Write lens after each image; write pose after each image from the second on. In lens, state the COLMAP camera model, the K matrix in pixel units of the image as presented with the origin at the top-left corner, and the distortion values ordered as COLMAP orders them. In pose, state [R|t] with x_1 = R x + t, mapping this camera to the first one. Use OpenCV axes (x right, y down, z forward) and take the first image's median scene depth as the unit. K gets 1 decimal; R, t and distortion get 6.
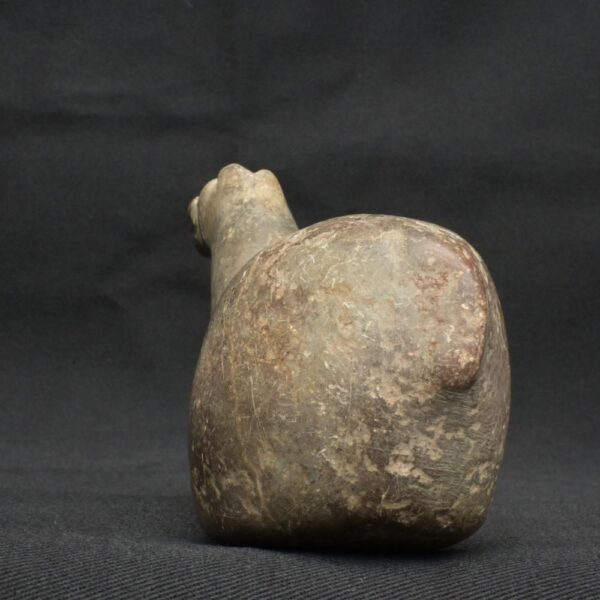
lens RADIAL K [[1230.2, 0, 300.4], [0, 1230.2, 284.5], [0, 0, 1]] dist [-0.000174, 0.000000]
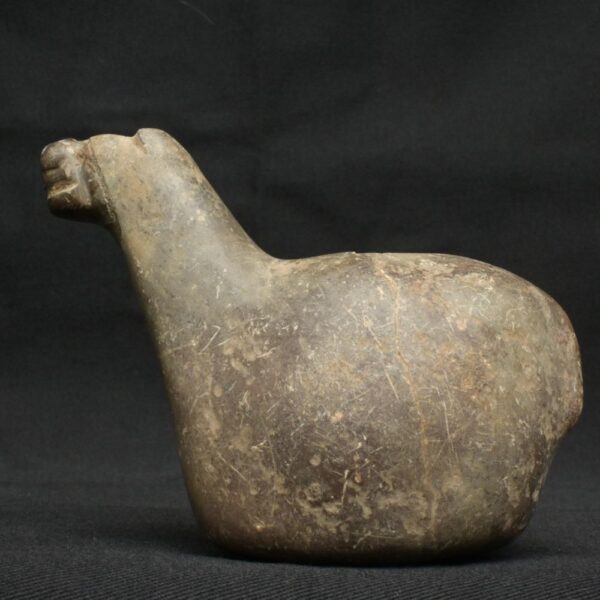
lens RADIAL K [[1230.2, 0, 298.8], [0, 1230.2, 296.8], [0, 0, 1]] dist [-0.000174, 0.000000]
pose [[0.492197, 0.141784, 0.858860, -1.035191], [-0.185558, 0.981058, -0.055617, 0.070794], [-0.850477, -0.131994, 0.509183, 0.612120]]
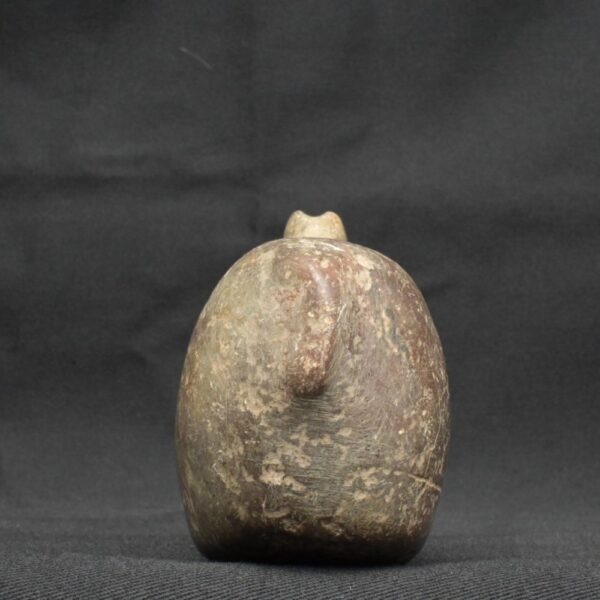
lens RADIAL K [[1230.2, 0, 299.6], [0, 1230.2, 305.7], [0, 0, 1]] dist [-0.000174, 0.000000]
pose [[0.879424, -0.120318, -0.460583, 0.583616], [0.097704, 0.992554, -0.072730, 0.082165], [0.465904, 0.018959, 0.884632, 0.092010]]
